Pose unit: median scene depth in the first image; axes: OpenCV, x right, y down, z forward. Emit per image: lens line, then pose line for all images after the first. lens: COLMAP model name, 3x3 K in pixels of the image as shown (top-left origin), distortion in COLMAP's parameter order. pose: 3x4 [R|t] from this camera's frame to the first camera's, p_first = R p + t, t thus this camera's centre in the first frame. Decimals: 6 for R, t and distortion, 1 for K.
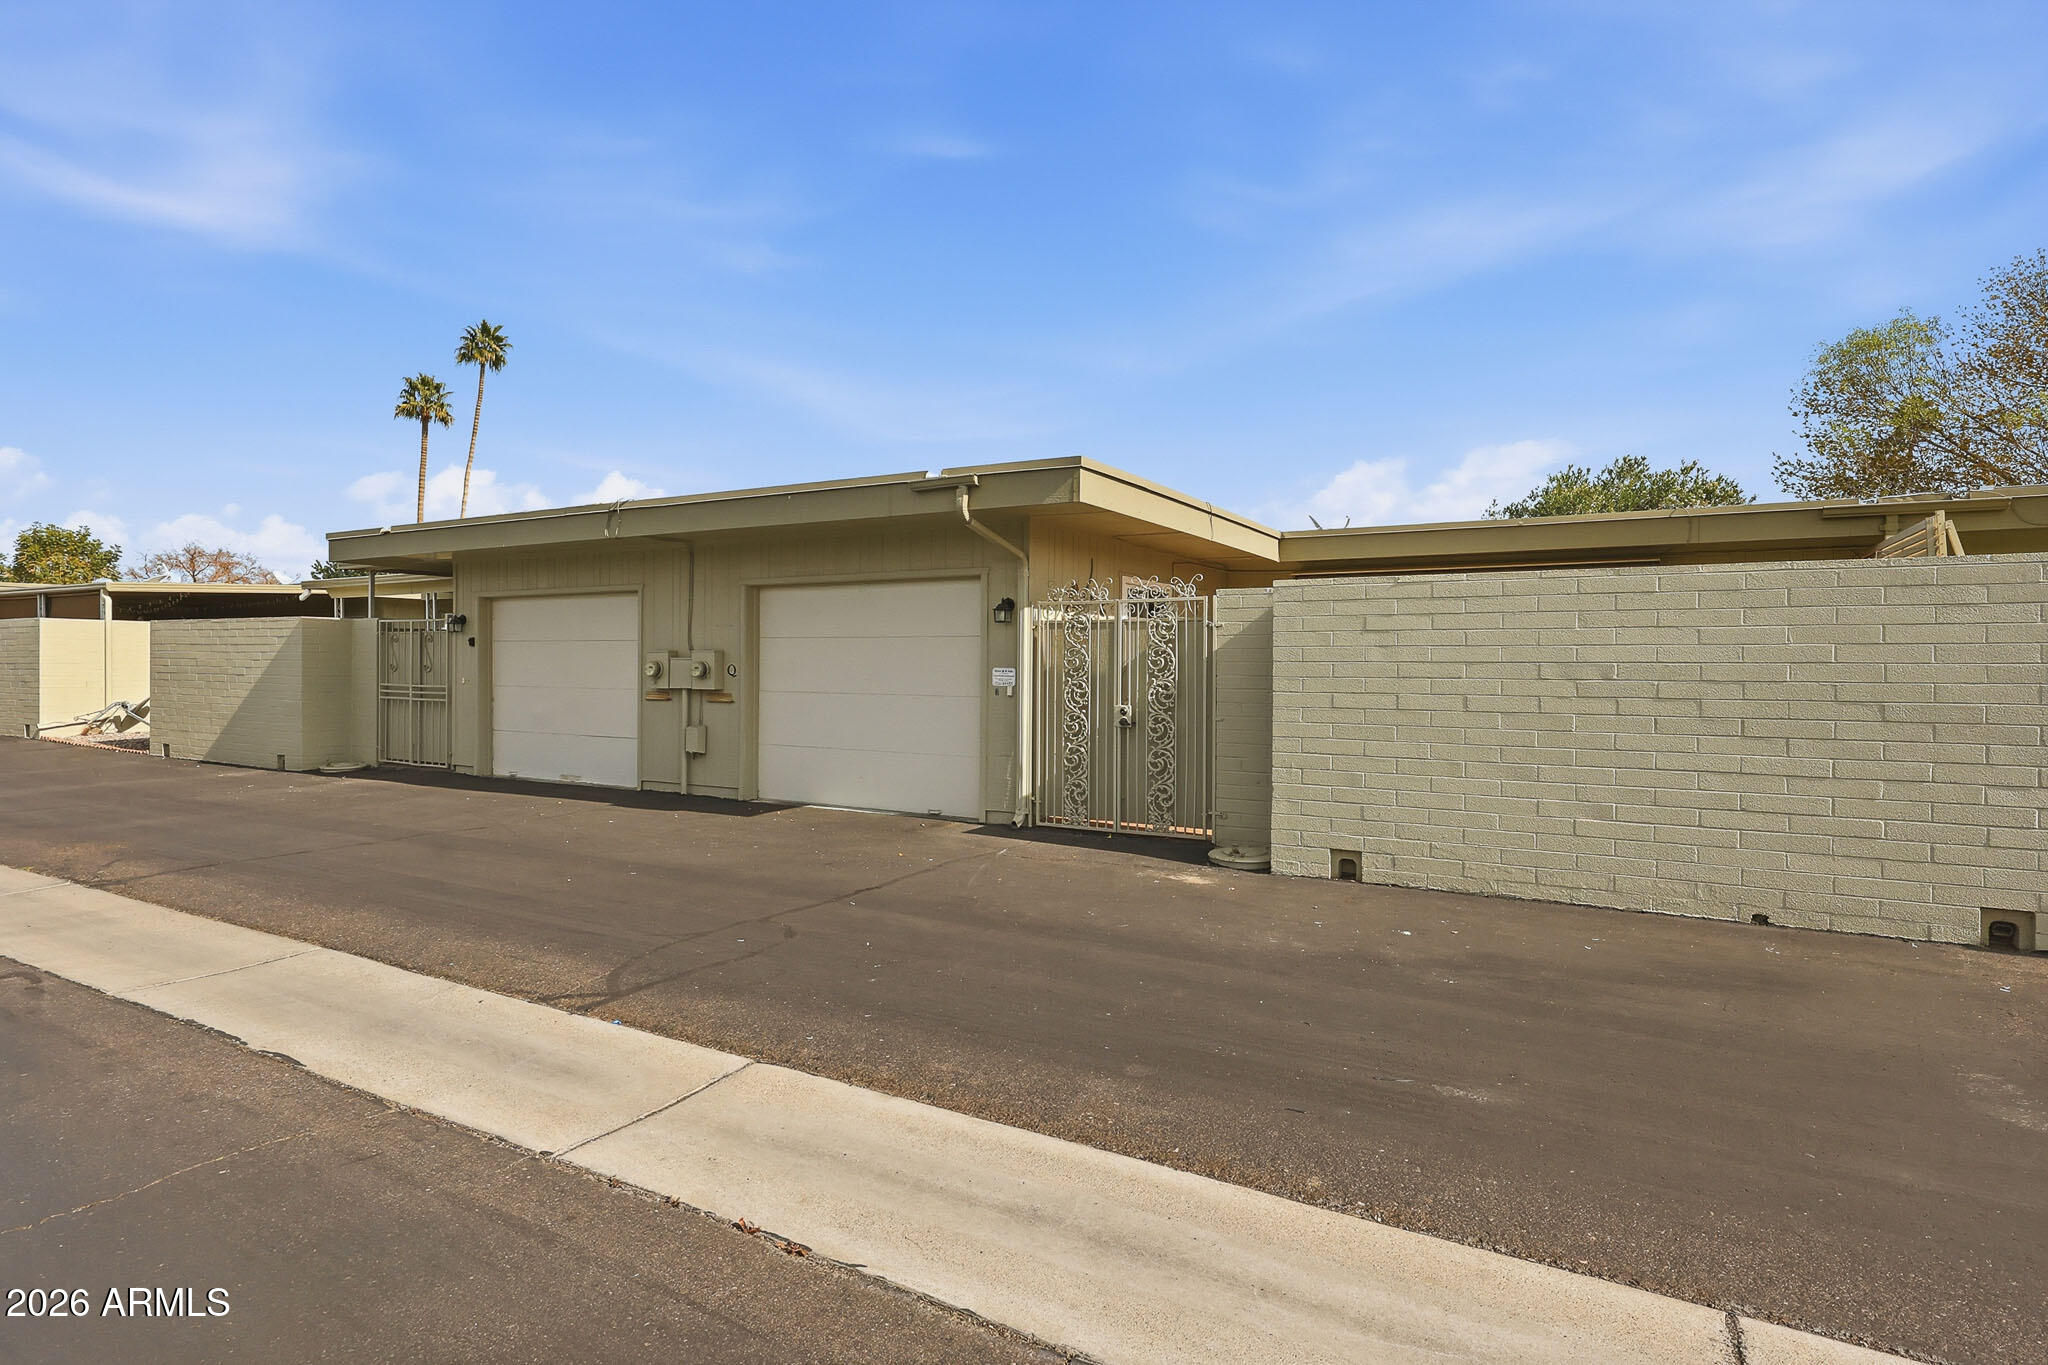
lens RADIAL K [[1035.3, 0, 1024.0], [0, 1035.3, 682.5], [0, 0, 1]] dist [0.000836, 0.000459]
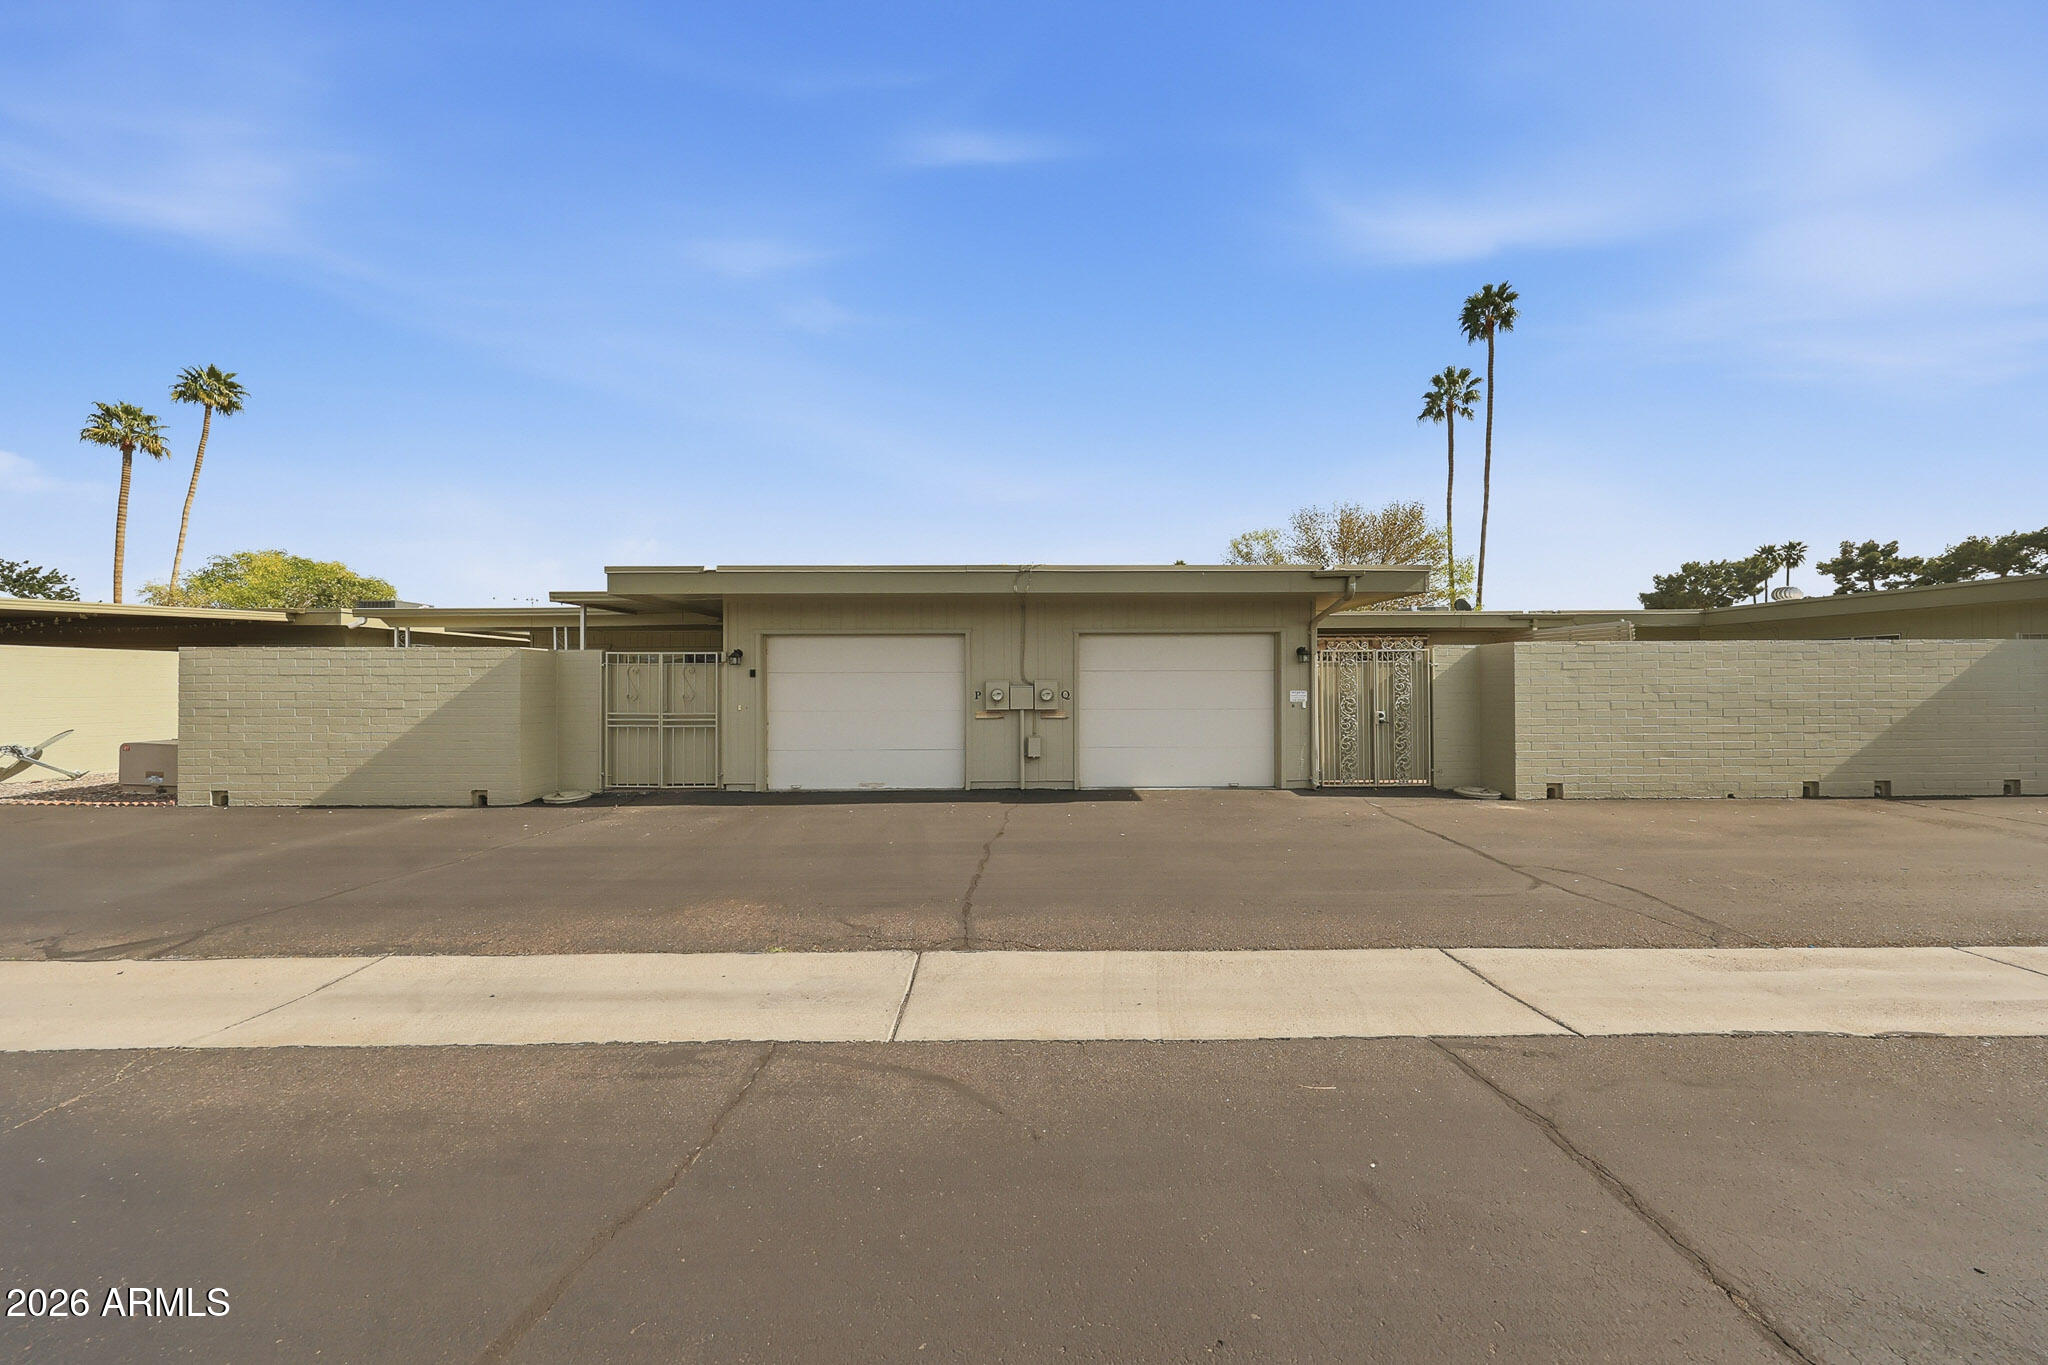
lens RADIAL K [[621.2, 0, 1025.6], [0, 621.2, 684.0], [0, 0, 1]] dist [-0.000308, 0.000207]
pose [[0.868335, -0.008346, 0.495907, -0.722937], [0.017724, 0.999742, -0.014210, -0.015131], [-0.495661, 0.021129, 0.868259, 0.311198]]
